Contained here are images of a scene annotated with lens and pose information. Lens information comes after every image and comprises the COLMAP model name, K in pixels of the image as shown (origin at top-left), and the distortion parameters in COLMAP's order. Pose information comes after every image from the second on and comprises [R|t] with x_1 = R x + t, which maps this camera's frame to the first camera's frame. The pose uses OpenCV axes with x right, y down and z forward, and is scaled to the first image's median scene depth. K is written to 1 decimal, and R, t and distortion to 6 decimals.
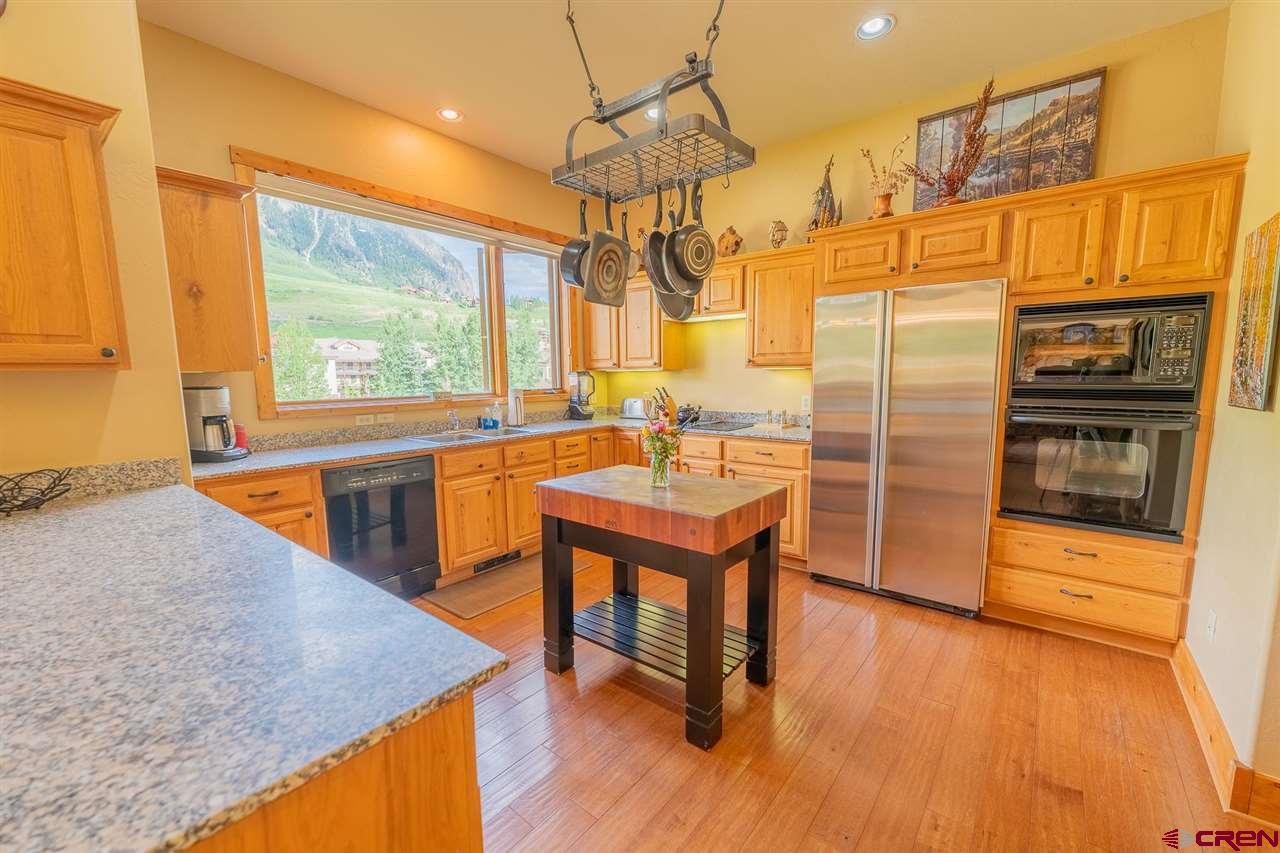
lens RADIAL K [[506.6, 0, 639.1], [0, 506.6, 439.2], [0, 0, 1]] dist [0.001032, -0.000037]
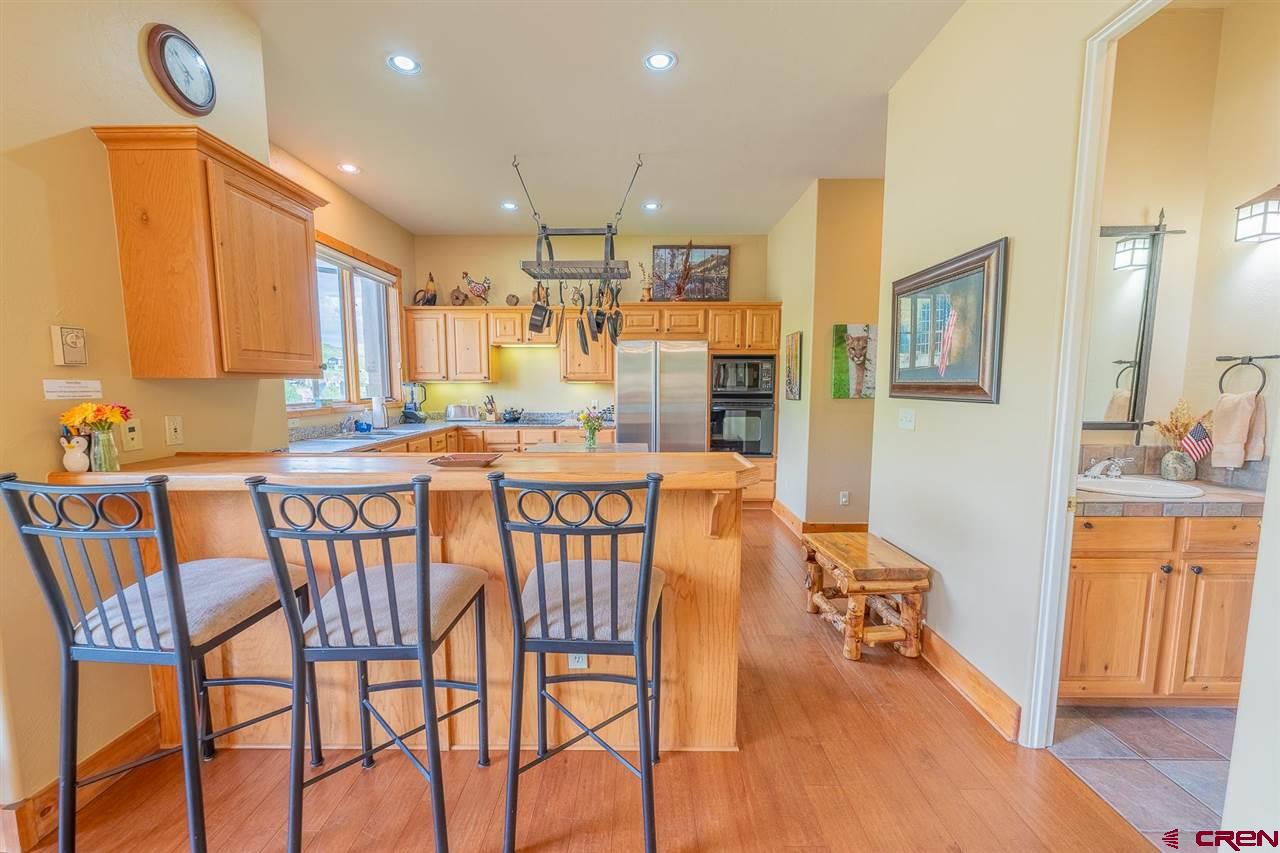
lens RADIAL K [[506.6, 0, 636.9], [0, 506.6, 435.3], [0, 0, 1]] dist [0.001032, -0.000037]
pose [[0.788047, -0.051461, 0.613460, -0.585001], [0.071631, 0.997396, -0.008348, 0.047916], [-0.611433, 0.050522, 0.789682, -0.324861]]
